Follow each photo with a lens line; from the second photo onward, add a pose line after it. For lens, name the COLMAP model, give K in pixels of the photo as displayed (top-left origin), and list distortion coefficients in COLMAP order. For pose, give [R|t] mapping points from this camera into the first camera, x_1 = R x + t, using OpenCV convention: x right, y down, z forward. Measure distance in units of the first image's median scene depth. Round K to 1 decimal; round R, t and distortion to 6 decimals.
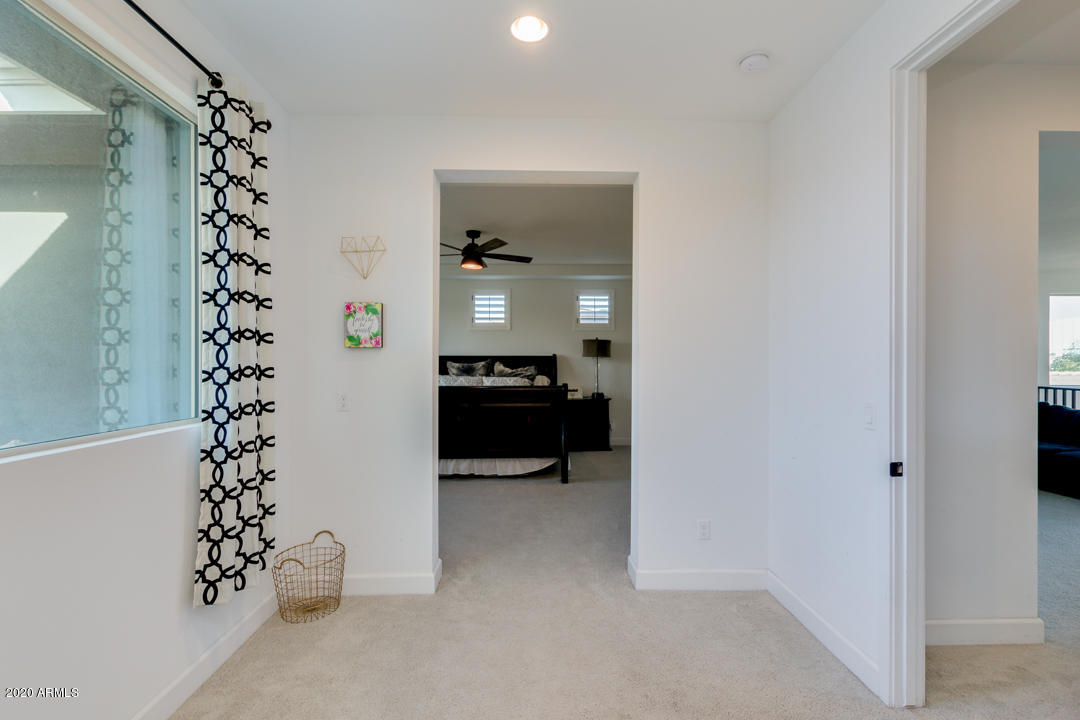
lens RADIAL K [[501.5, 0, 545.5], [0, 501.5, 368.6], [0, 0, 1]] dist [0.012378, -0.005842]
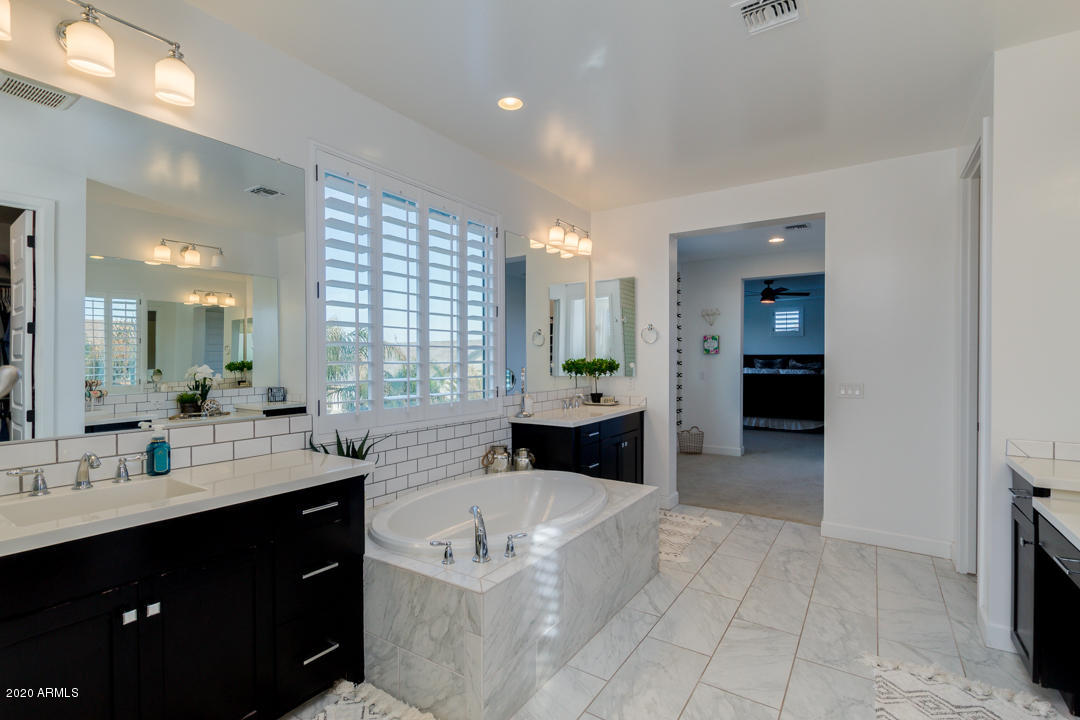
lens RADIAL K [[501.5, 0, 535.4], [0, 501.5, 371.1], [0, 0, 1]] dist [0.012378, -0.005842]
pose [[0.812335, 0.009303, -0.583117, 0.194684], [-0.002804, 0.999924, 0.012046, 0.008499], [0.583184, -0.008150, 0.812299, -0.776545]]
